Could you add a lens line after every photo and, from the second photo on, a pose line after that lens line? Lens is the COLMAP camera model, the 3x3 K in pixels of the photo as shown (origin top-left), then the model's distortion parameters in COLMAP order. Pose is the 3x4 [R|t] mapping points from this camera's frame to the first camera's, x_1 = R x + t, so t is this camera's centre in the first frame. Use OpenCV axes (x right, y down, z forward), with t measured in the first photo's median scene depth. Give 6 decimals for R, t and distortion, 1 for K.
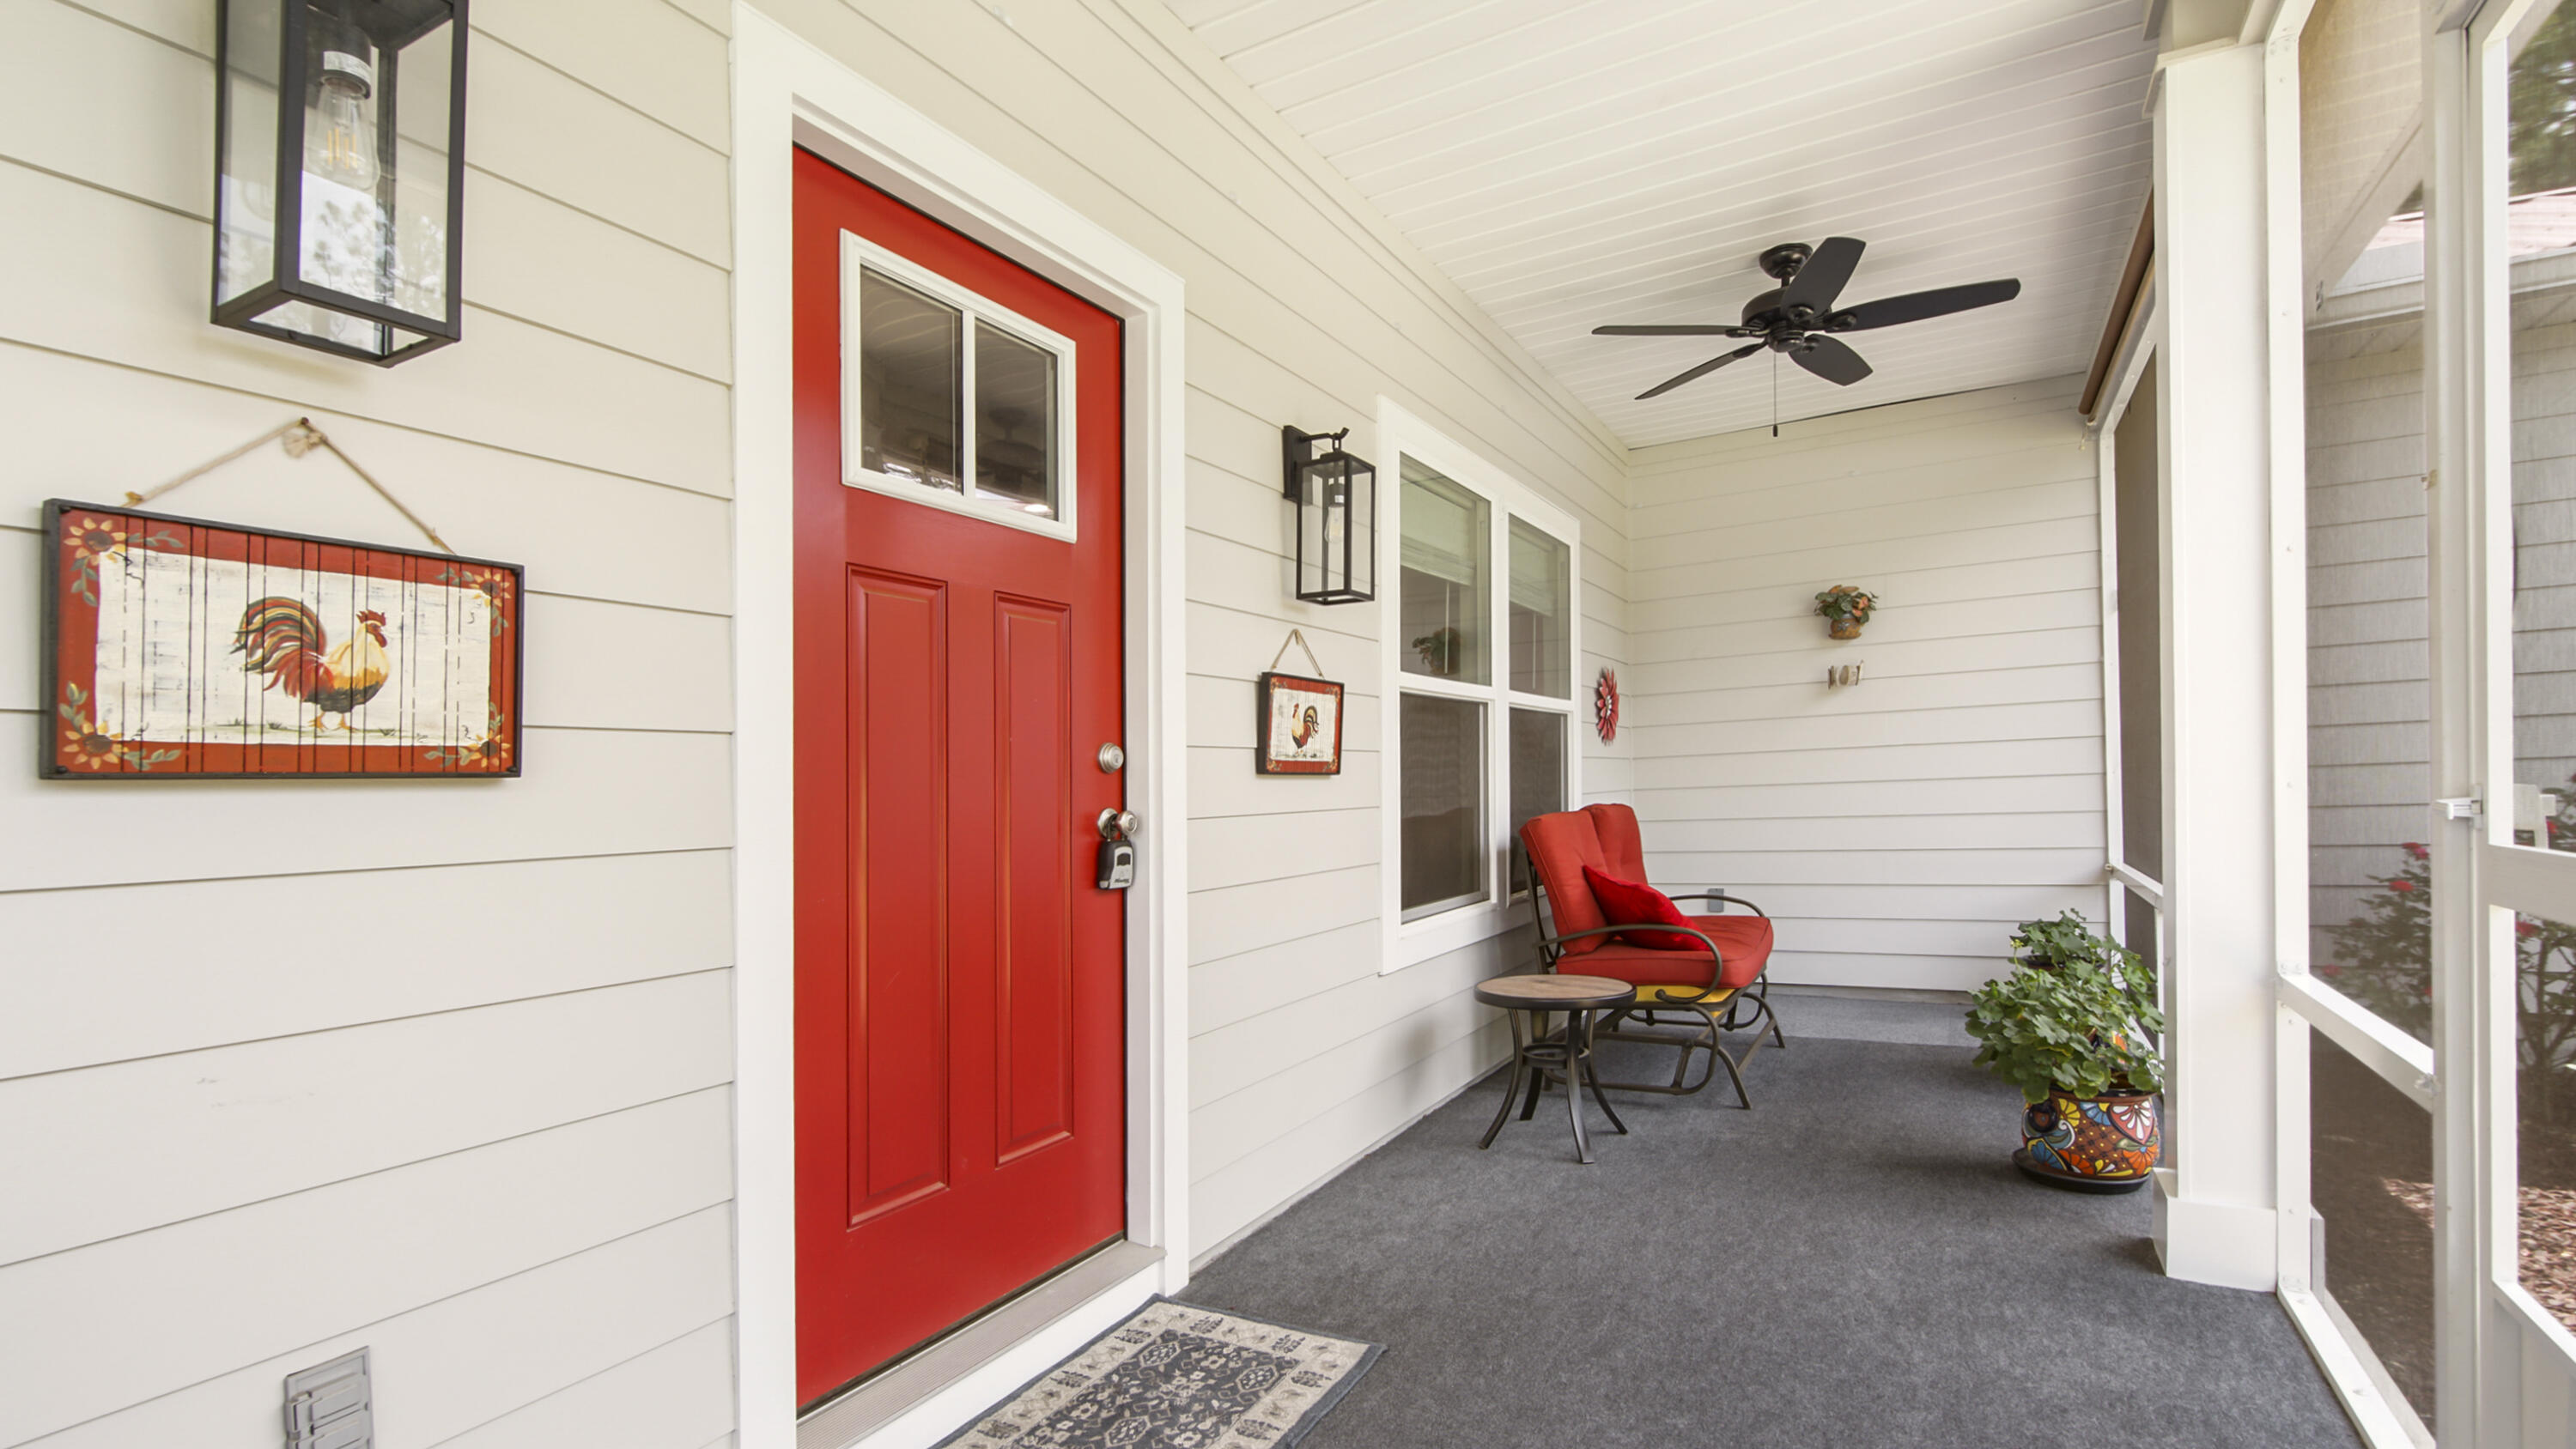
lens RADIAL K [[1133.9, 0, 1284.9], [0, 1133.9, 792.6], [0, 0, 1]] dist [0.000522, -0.007853]
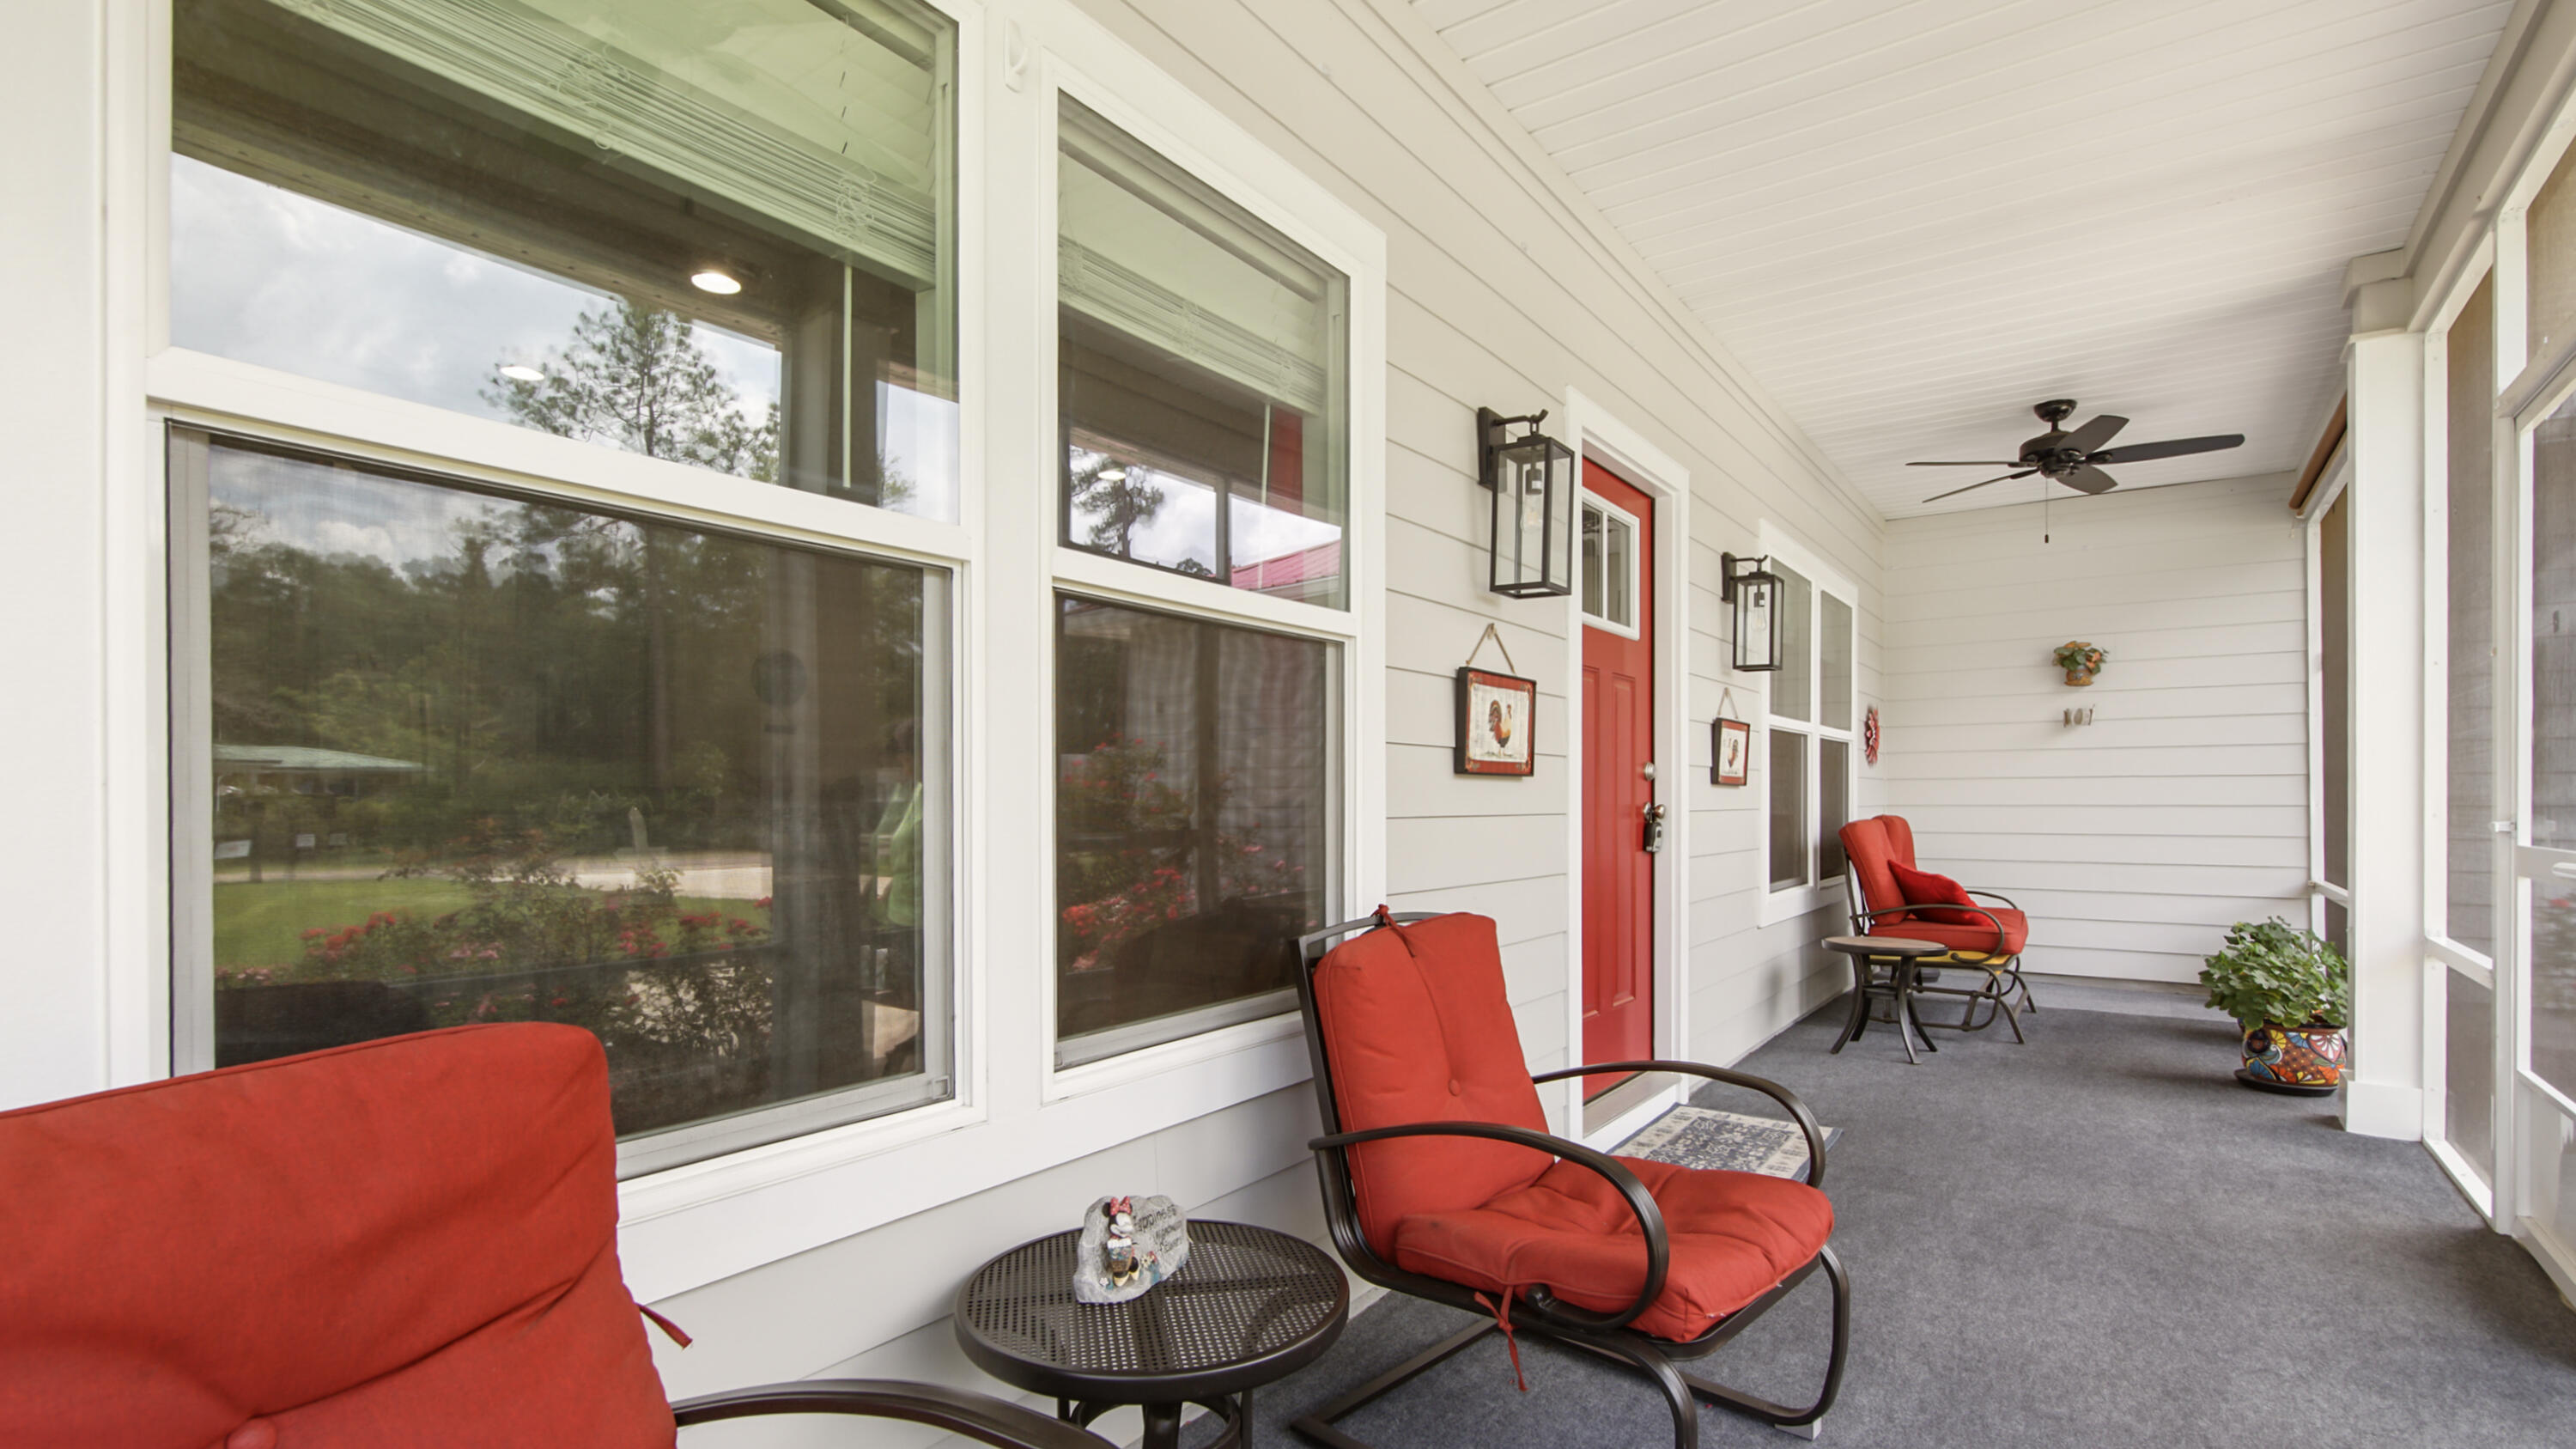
lens RADIAL K [[1165.6, 0, 1271.6], [0, 1165.6, 742.9], [0, 0, 1]] dist [-0.026793, 0.007847]
pose [[0.993077, 0.037168, -0.111430, -0.366850], [-0.041490, 0.998464, -0.036725, 0.009183], [0.109894, 0.041094, 0.993093, -0.514969]]
